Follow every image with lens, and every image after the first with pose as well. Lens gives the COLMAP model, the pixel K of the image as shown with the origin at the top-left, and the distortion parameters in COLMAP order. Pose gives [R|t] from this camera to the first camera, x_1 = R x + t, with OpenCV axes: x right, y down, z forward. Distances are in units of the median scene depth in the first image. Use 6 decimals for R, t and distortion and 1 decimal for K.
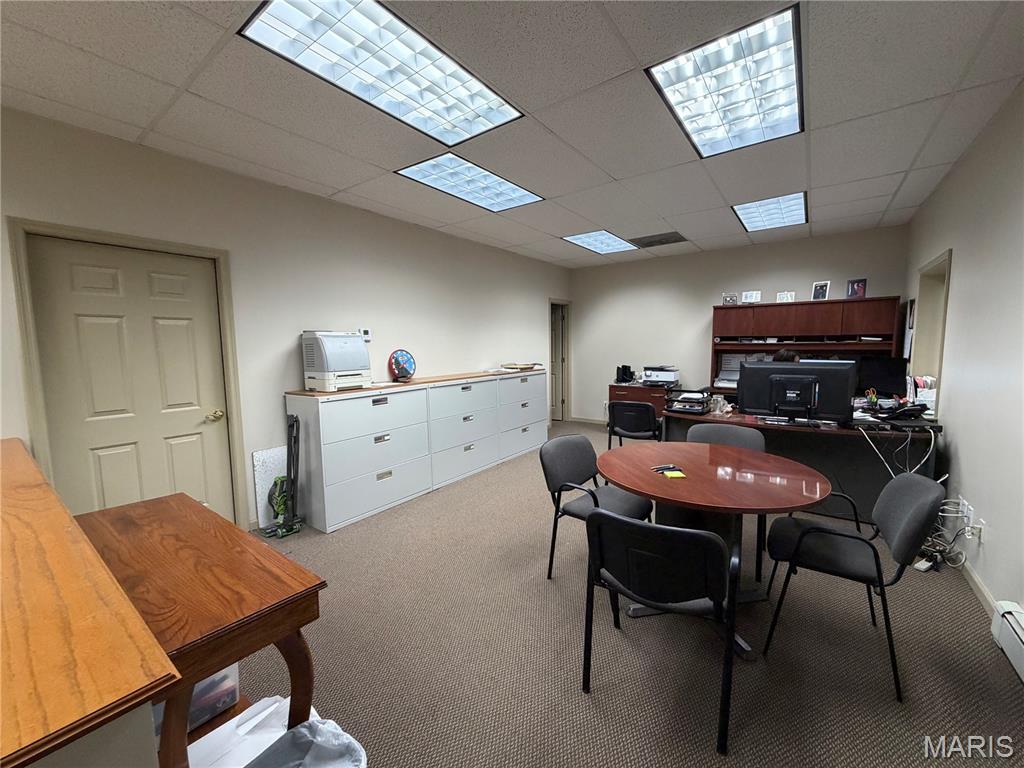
lens RADIAL K [[409.8, 0, 514.6], [0, 409.8, 385.3], [0, 0, 1]] dist [0.000964, 0.000207]
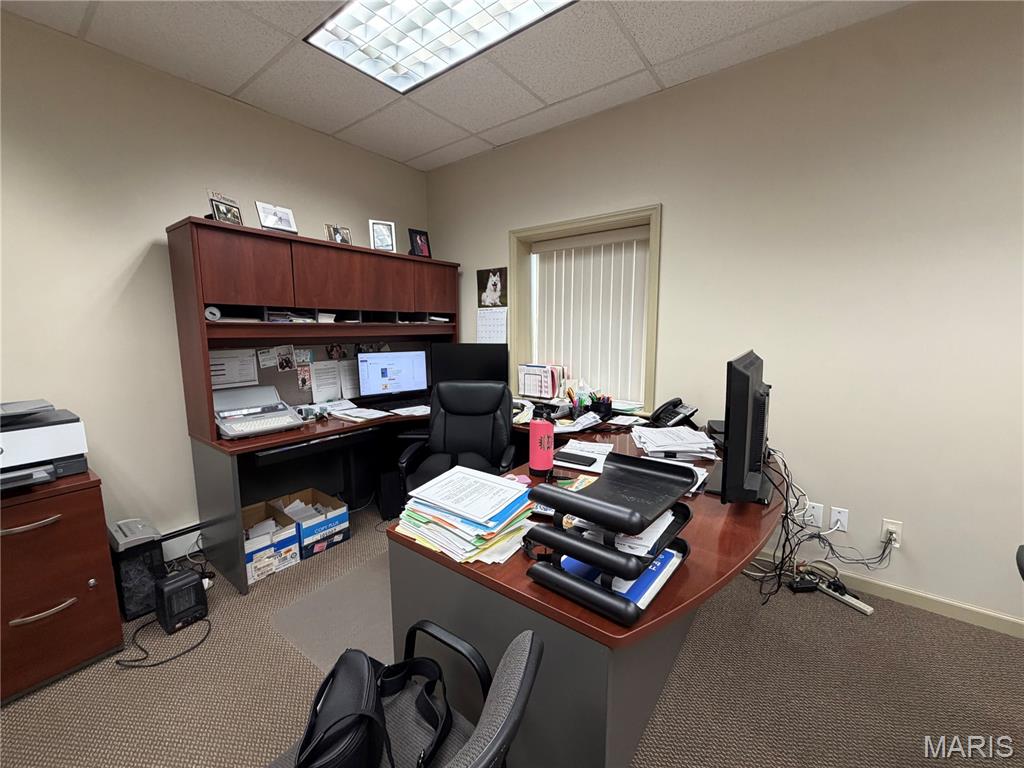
lens RADIAL K [[409.8, 0, 516.0], [0, 409.8, 389.3], [0, 0, 1]] dist [0.000964, 0.000207]
pose [[0.018257, -0.142420, 0.989638, 0.123636], [0.103314, 0.984773, 0.139814, -0.069773], [-0.994481, 0.099691, 0.032693, 0.756266]]
